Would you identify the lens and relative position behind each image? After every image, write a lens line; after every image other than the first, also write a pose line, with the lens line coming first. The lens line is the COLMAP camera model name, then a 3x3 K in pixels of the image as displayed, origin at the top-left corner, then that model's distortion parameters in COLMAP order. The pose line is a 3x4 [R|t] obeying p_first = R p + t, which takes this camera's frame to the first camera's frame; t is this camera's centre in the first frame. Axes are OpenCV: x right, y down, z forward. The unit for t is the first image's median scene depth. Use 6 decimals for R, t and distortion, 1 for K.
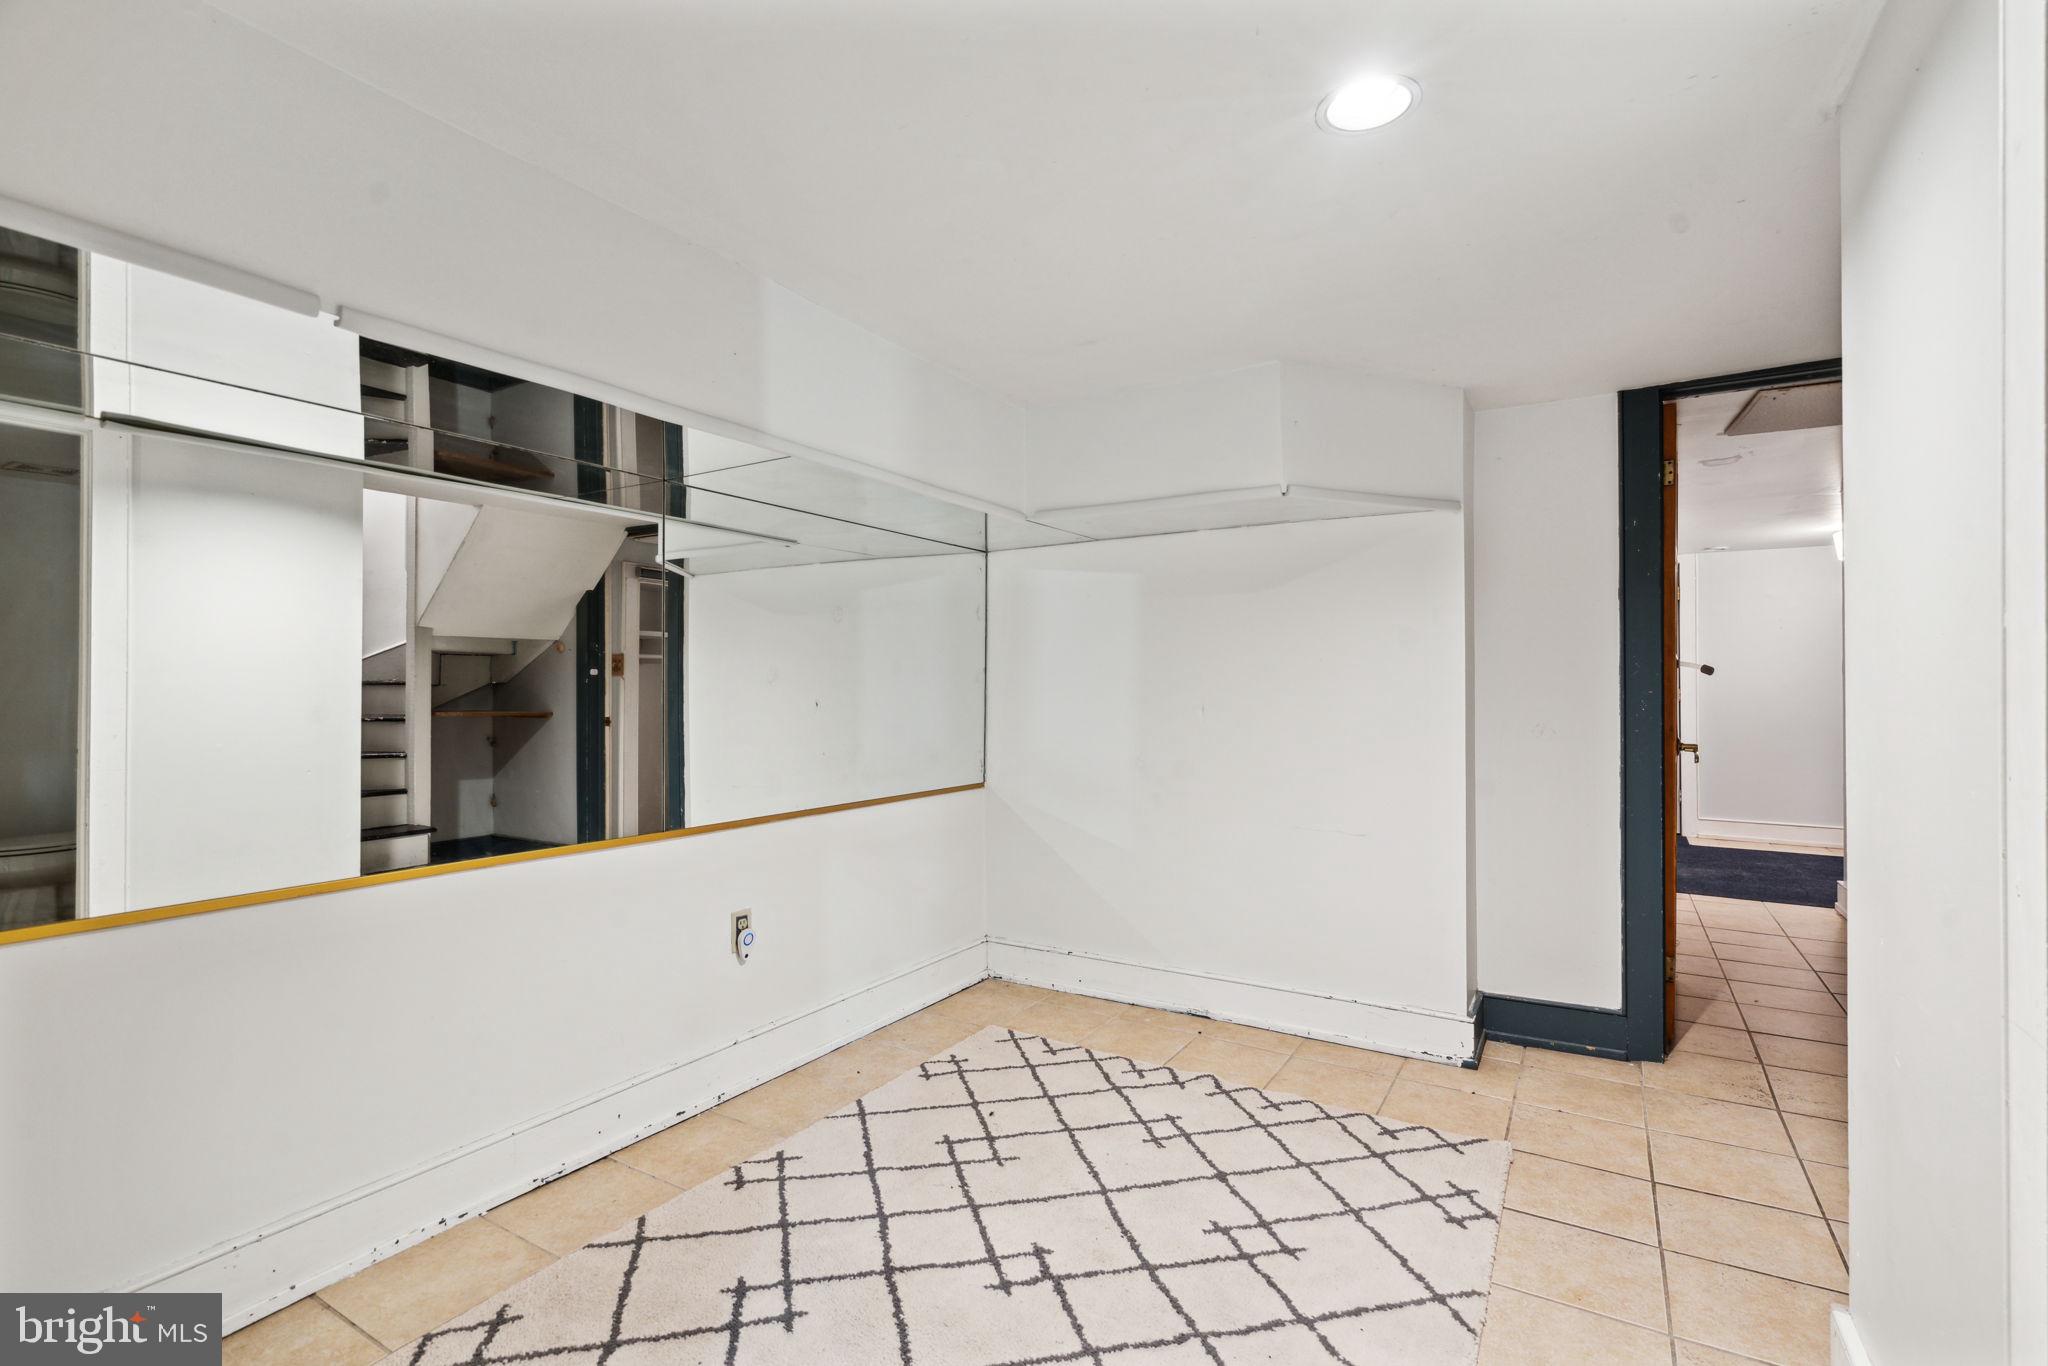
lens RADIAL K [[950.5, 0, 1024.9], [0, 950.5, 682.1], [0, 0, 1]] dist [-0.007184, 0.000169]
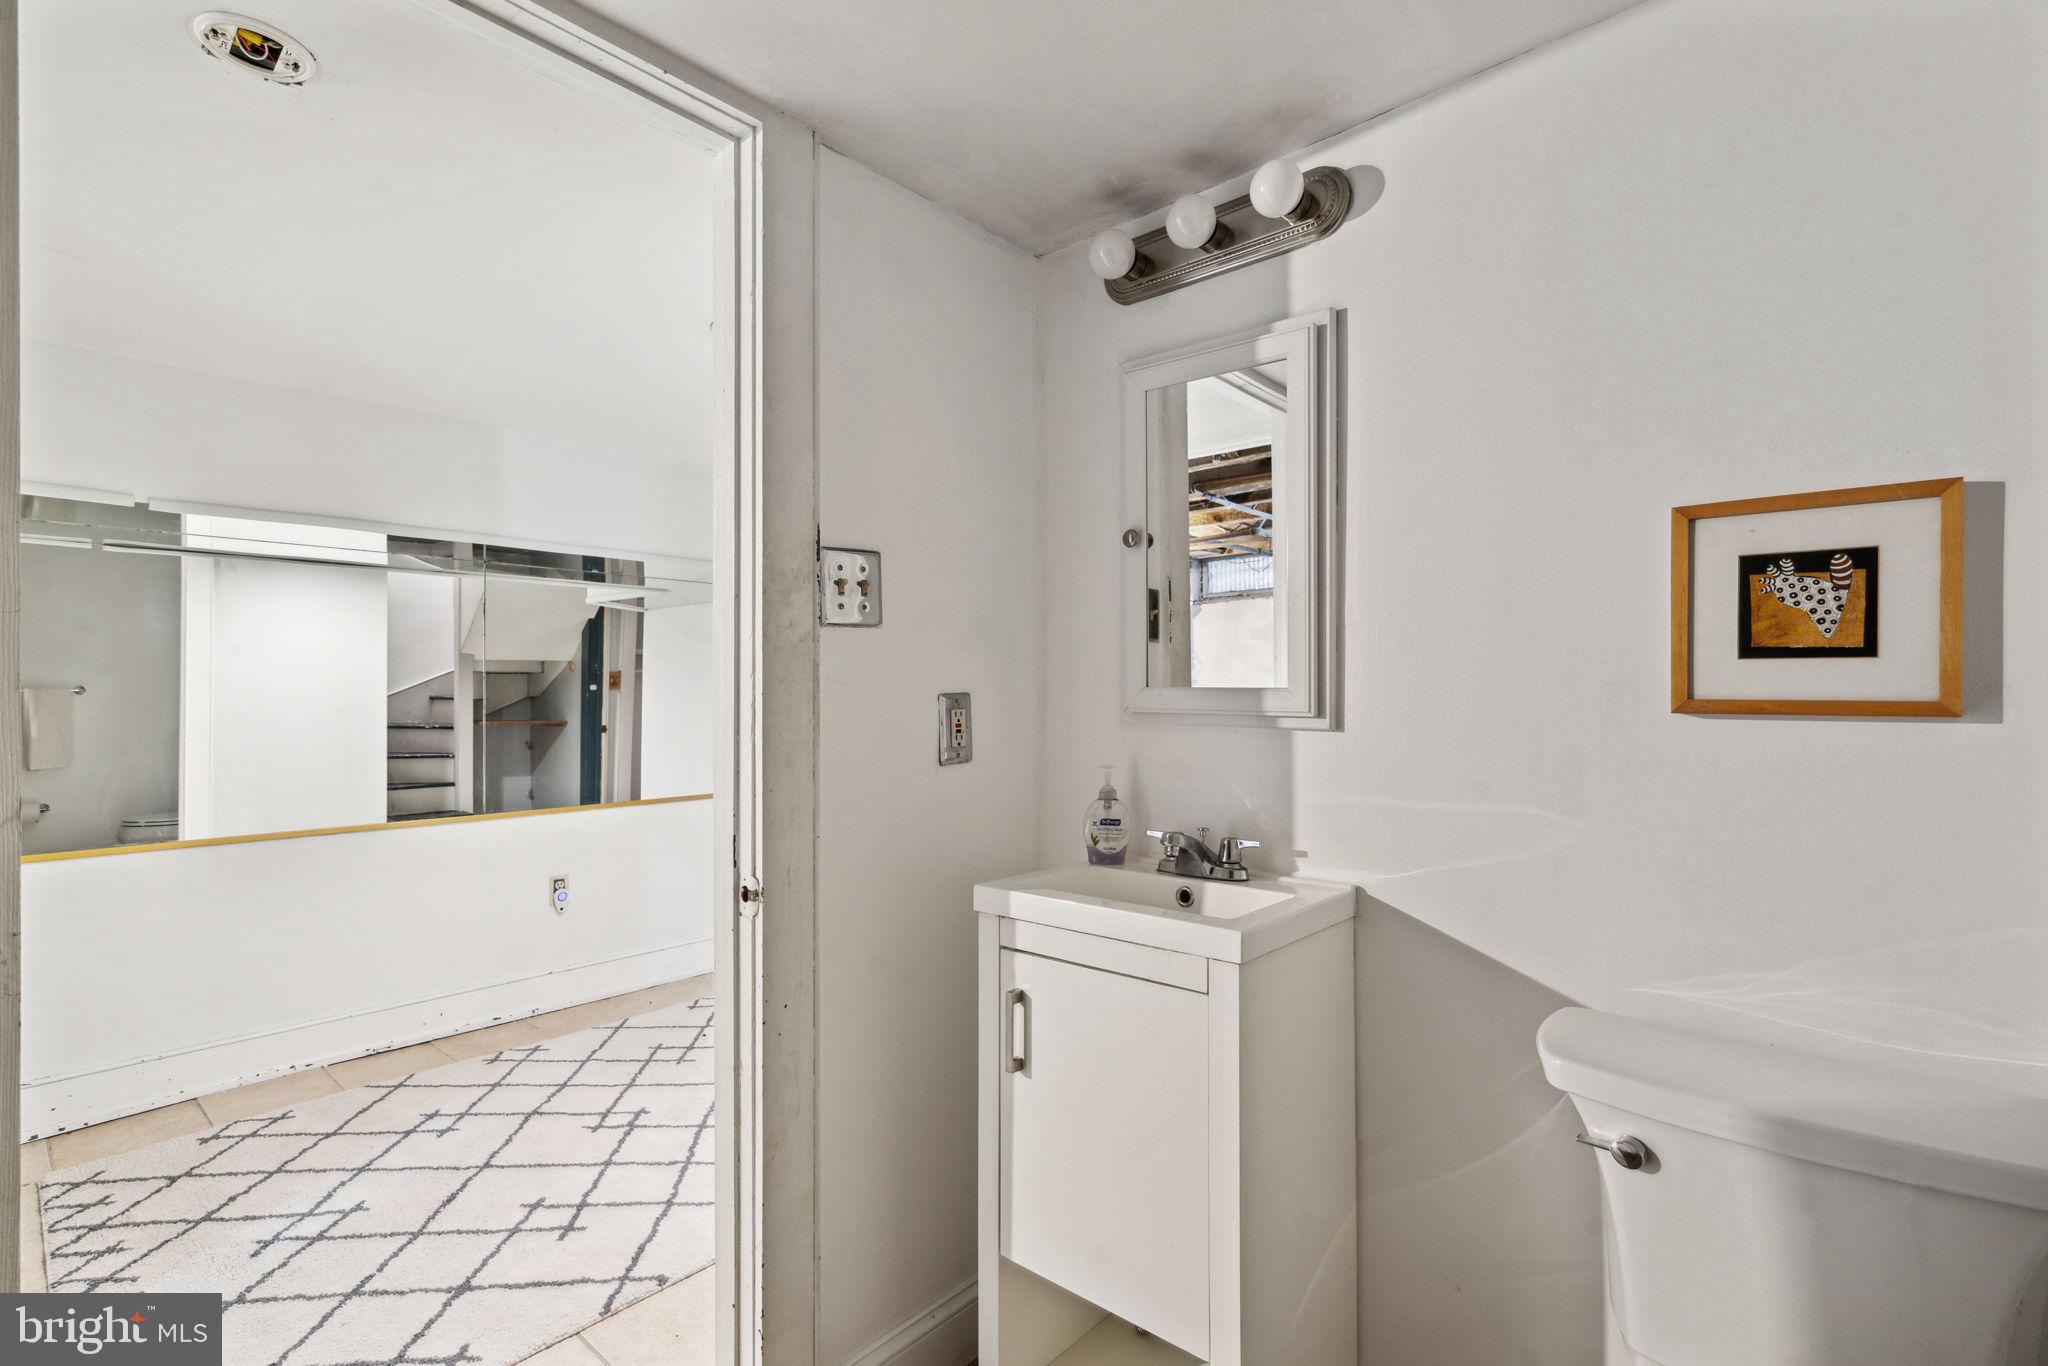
lens RADIAL K [[950.5, 0, 982.0], [0, 950.5, 689.6], [0, 0, 1]] dist [-0.007184, 0.000169]
pose [[0.982720, -0.009349, -0.184860, 0.524309], [0.010625, 0.999926, 0.005913, -0.019848], [0.184791, -0.007775, 0.982747, -0.192105]]
